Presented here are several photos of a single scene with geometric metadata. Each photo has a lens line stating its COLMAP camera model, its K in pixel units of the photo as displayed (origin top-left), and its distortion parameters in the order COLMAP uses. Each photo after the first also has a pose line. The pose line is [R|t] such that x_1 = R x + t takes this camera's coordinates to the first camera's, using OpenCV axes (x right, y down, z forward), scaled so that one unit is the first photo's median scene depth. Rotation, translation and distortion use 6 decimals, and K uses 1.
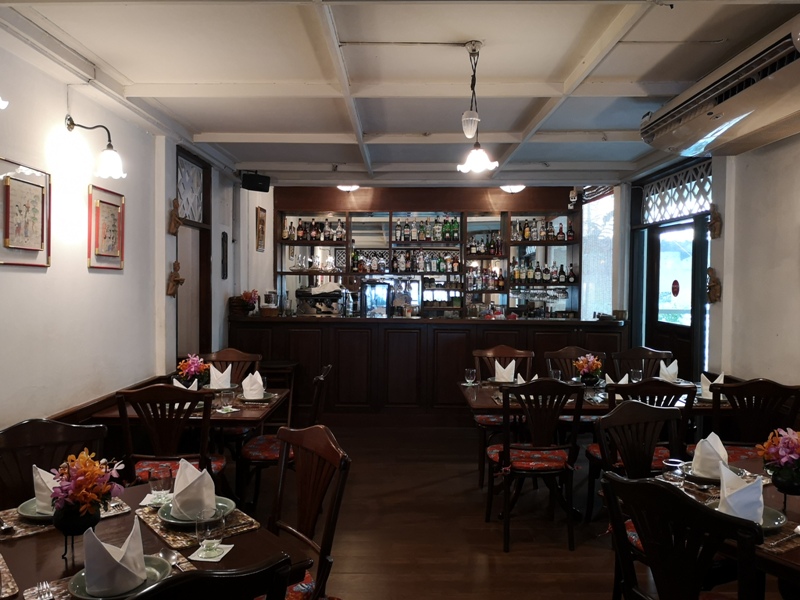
lens RADIAL K [[610.3, 0, 407.6], [0, 610.3, 316.6], [0, 0, 1]] dist [0.004850, -0.008171]
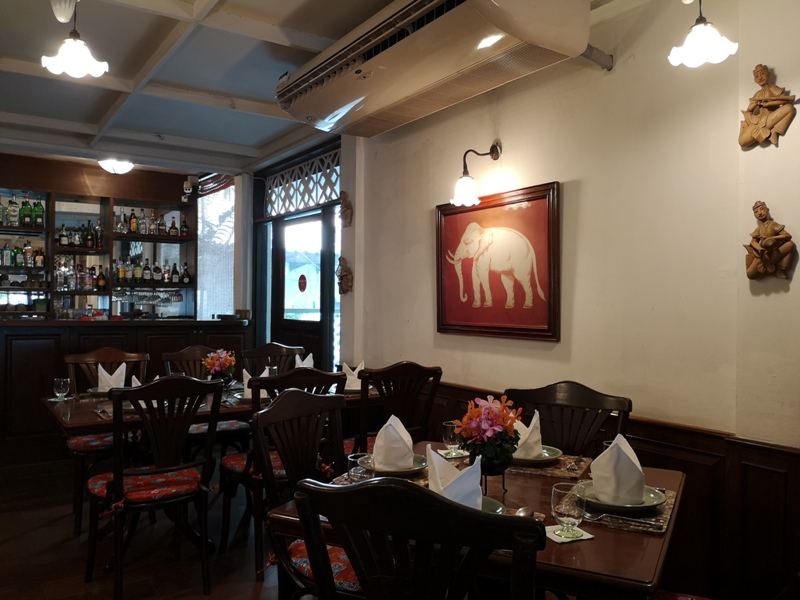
lens RADIAL K [[610.3, 0, 383.4], [0, 610.3, 309.1], [0, 0, 1]] dist [0.004850, -0.008171]
pose [[0.829915, 0.003188, 0.557881, 0.009362], [0.021694, 0.999043, -0.037980, 0.028988], [-0.557469, 0.043623, 0.829051, 0.118802]]
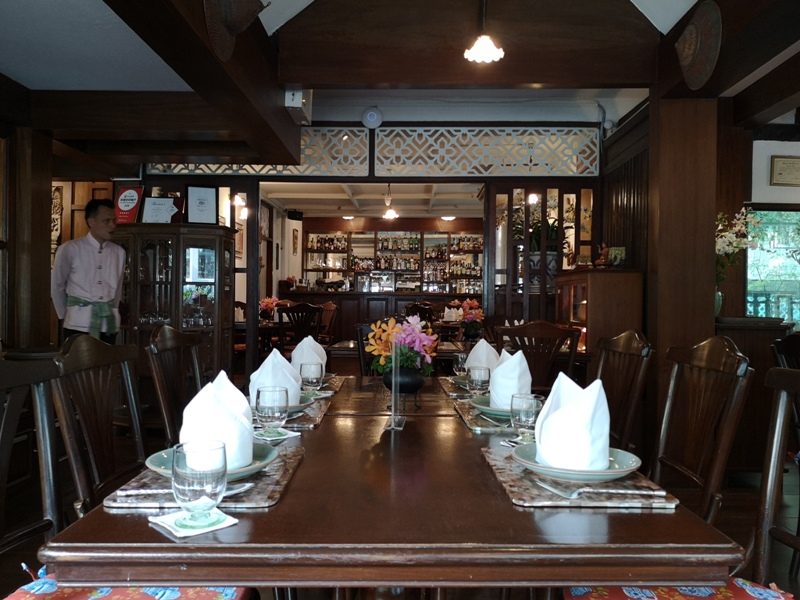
lens RADIAL K [[610.3, 0, 402.1], [0, 610.3, 303.4], [0, 0, 1]] dist [0.004850, -0.008171]
pose [[0.999612, 0.005530, -0.027314, 0.112403], [-0.006814, 0.998866, -0.047126, 0.117035], [0.027022, 0.047294, 0.998515, -0.752453]]
